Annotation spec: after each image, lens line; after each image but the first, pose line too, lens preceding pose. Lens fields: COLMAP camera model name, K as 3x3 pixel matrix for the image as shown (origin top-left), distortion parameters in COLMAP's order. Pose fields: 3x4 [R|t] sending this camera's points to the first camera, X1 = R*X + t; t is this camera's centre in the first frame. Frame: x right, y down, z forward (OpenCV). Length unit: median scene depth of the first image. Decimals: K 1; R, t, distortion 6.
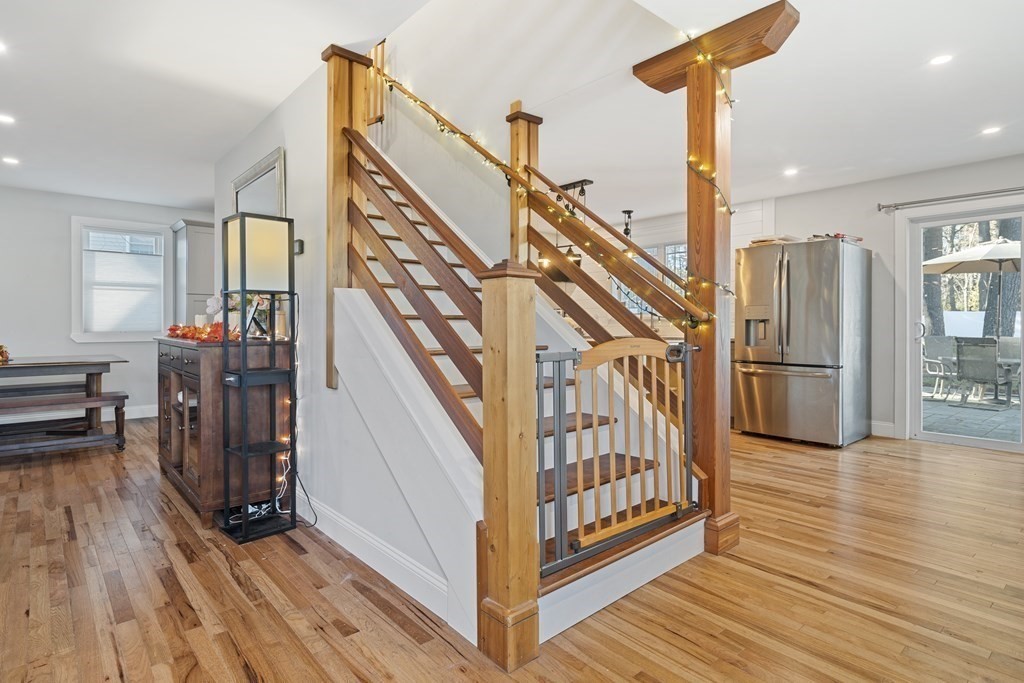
lens RADIAL K [[532.4, 0, 509.7], [0, 532.4, 333.8], [0, 0, 1]] dist [-0.003244, -0.000382]
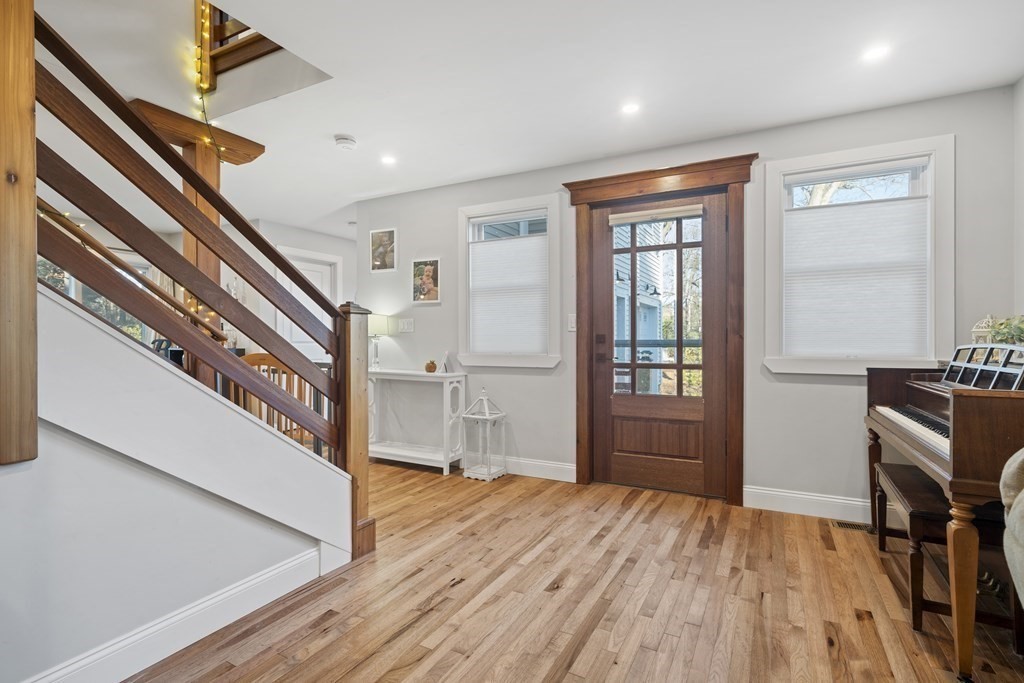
lens RADIAL K [[496.6, 0, 506.2], [0, 496.6, 347.6], [0, 0, 1]] dist [0.001283, -0.001260]
pose [[-0.362564, -0.005248, 0.931944, -1.409389], [0.007948, 0.999930, 0.008723, -0.021542], [-0.931925, 0.010570, -0.362497, 1.010408]]
